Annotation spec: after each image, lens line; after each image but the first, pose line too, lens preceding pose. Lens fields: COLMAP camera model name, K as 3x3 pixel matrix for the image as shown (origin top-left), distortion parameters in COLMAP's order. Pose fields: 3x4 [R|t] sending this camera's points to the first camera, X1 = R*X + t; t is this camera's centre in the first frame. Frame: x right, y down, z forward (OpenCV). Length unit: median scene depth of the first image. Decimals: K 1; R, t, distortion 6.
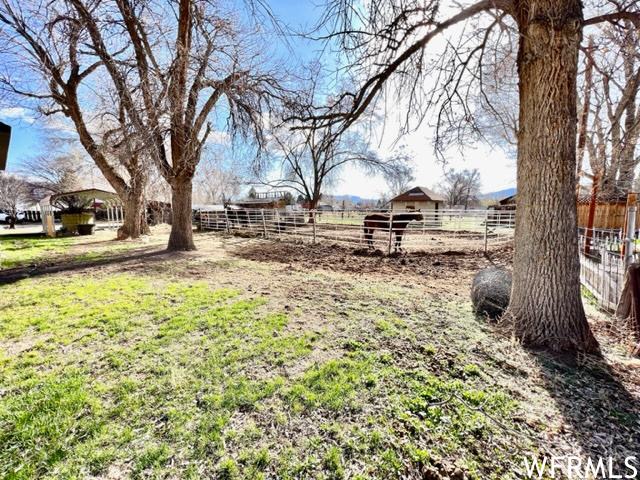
lens RADIAL K [[256.4, 0, 319.3], [0, 256.4, 239.0], [0, 0, 1]] dist [0.001040, -0.000185]
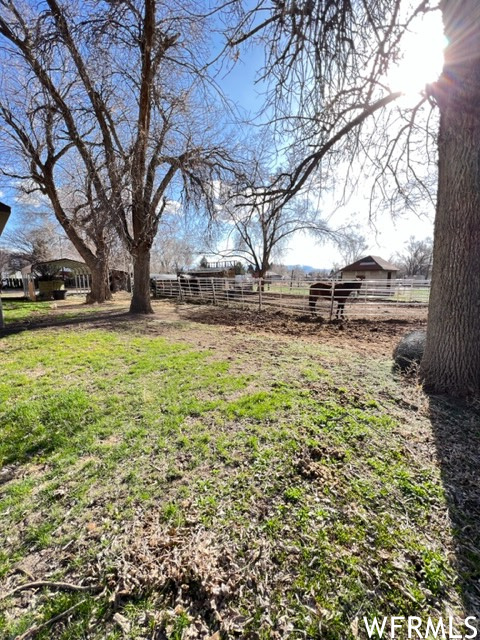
lens RADIAL K [[256.4, 0, 241.1], [0, 256.4, 321.4], [0, 0, 1]] dist [0.001040, -0.000185]
pose [[0.993932, 0.023738, -0.107408, 0.032254], [-0.018599, 0.998645, 0.048596, 0.023252], [0.108416, -0.046304, 0.993027, -0.107534]]
